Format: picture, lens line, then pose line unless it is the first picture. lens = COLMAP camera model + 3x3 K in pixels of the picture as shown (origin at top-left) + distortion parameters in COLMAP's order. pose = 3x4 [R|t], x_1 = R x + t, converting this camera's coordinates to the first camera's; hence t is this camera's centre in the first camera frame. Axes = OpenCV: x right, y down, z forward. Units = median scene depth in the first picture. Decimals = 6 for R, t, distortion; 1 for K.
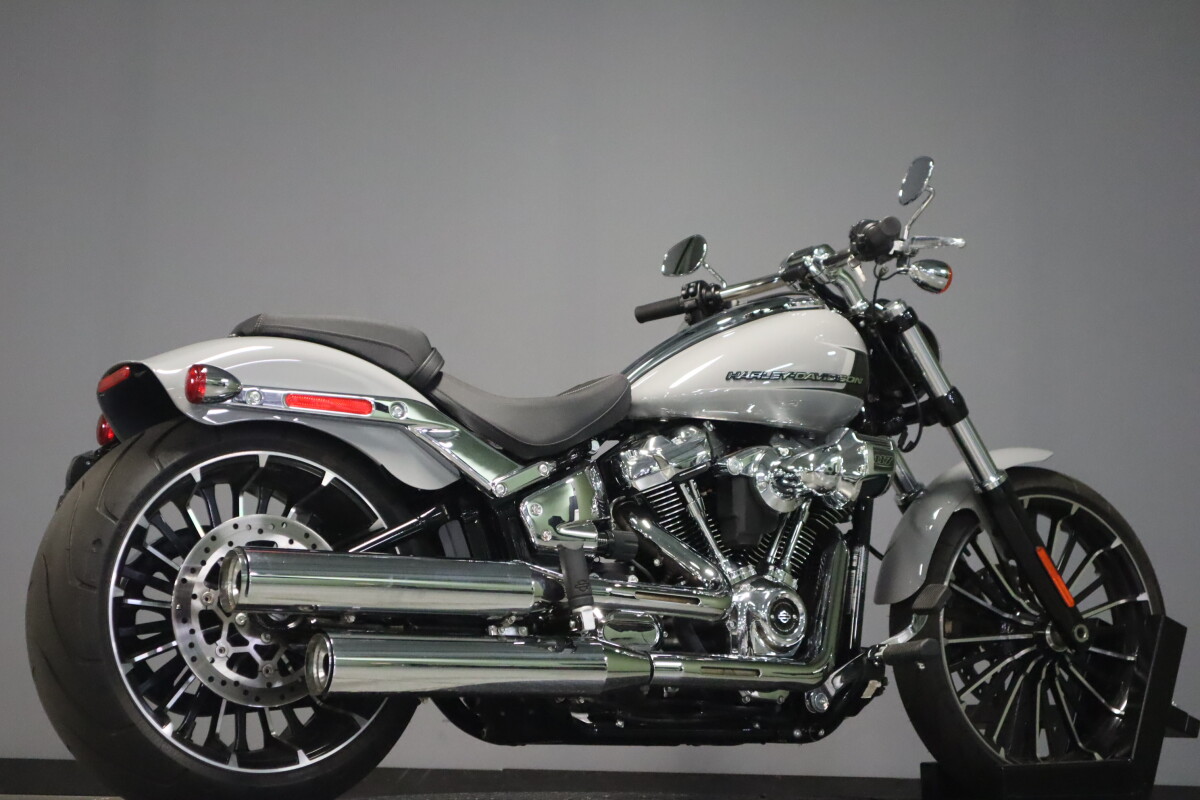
lens RADIAL K [[1904.0, 0, 606.7], [0, 1904.0, 403.1], [0, 0, 1]] dist [0.010877, 0.000000]
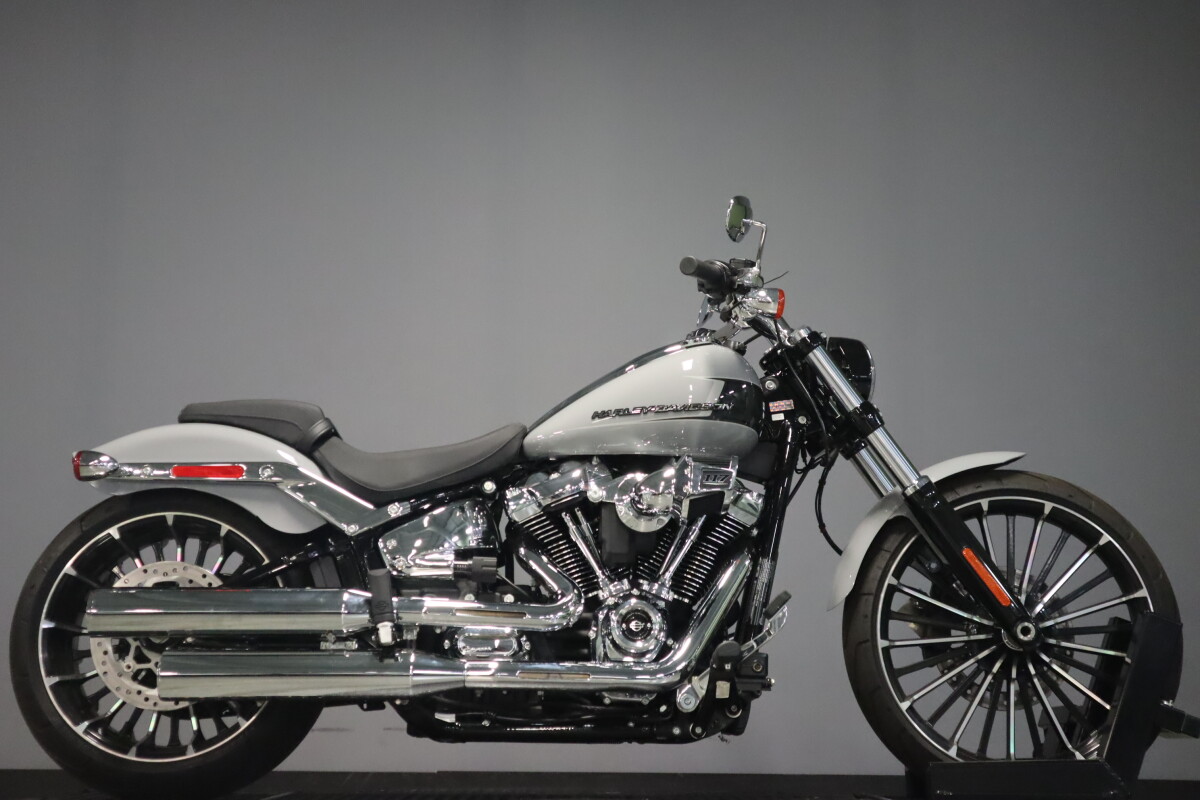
lens RADIAL K [[1748.7, 0, 601.8], [0, 1748.7, 391.7], [0, 0, 1]] dist [0.020846, 0.000000]
pose [[0.865529, -0.099737, -0.490828, 0.595766], [0.084271, 0.995001, -0.053582, 0.028837], [0.493718, 0.005014, 0.869608, 0.096086]]
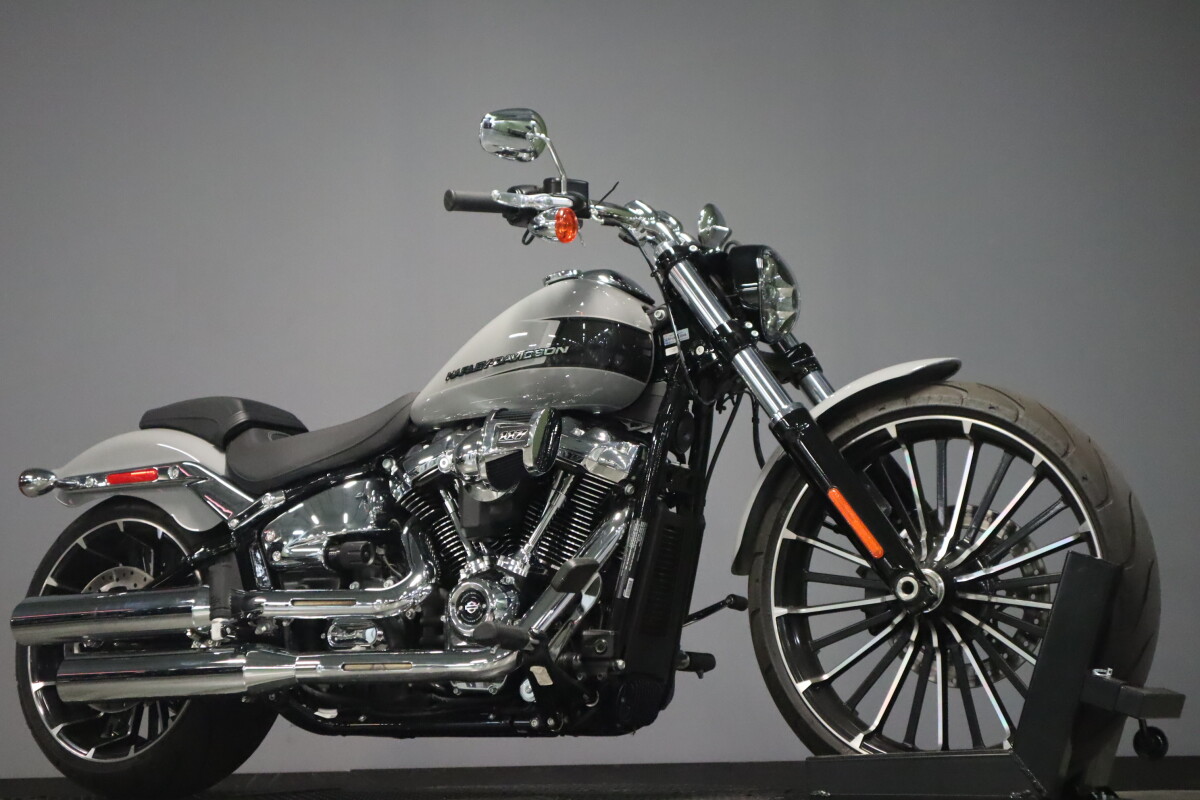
lens RADIAL K [[1902.0, 0, 588.4], [0, 1902.0, 401.0], [0, 0, 1]] dist [0.034773, 0.000000]
pose [[0.456584, -0.162465, -0.874721, 1.017017], [0.165657, 0.981516, -0.095832, 0.112100], [0.874122, -0.101149, 0.475058, 0.591754]]
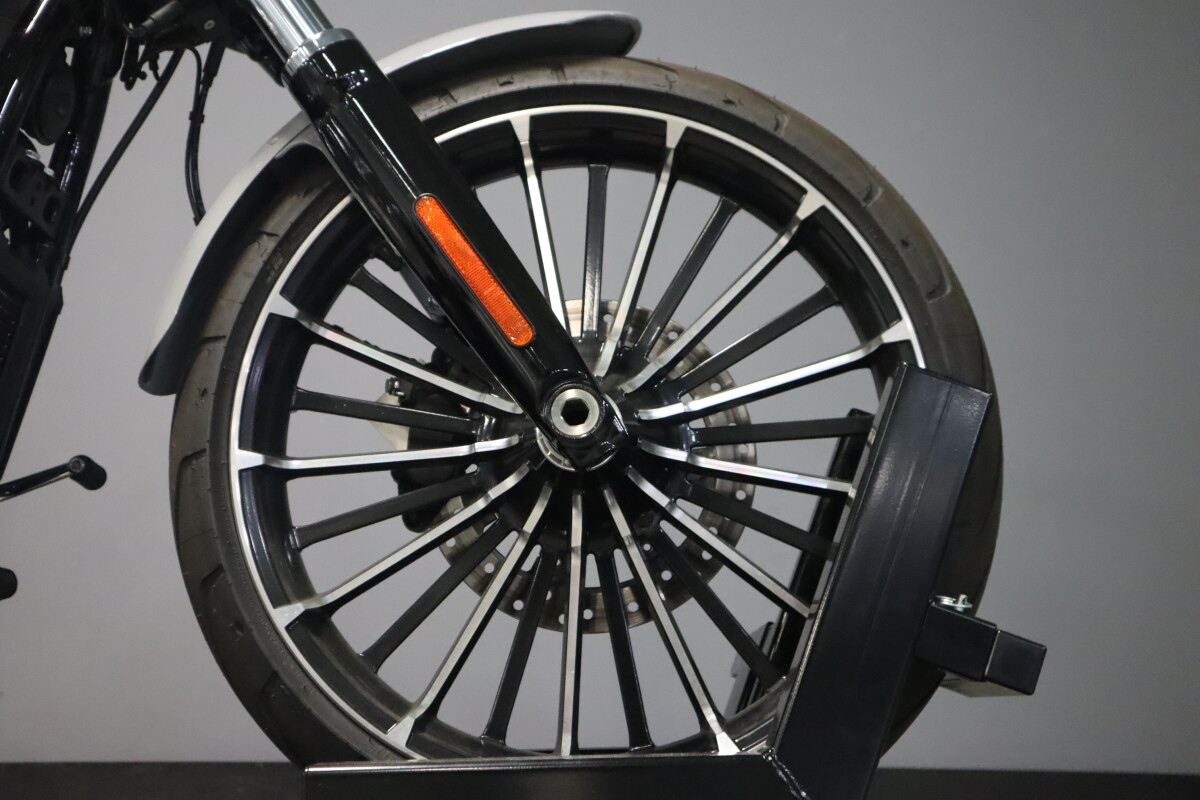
lens RADIAL K [[1423.8, 0, 622.8], [0, 1423.8, 406.6], [0, 0, 1]] dist [0.067456, 0.000000]
pose [[0.856444, -0.107700, -0.504880, 0.457064], [0.086686, 0.994112, -0.065014, 0.158297], [0.508909, 0.011914, 0.860738, 0.869157]]
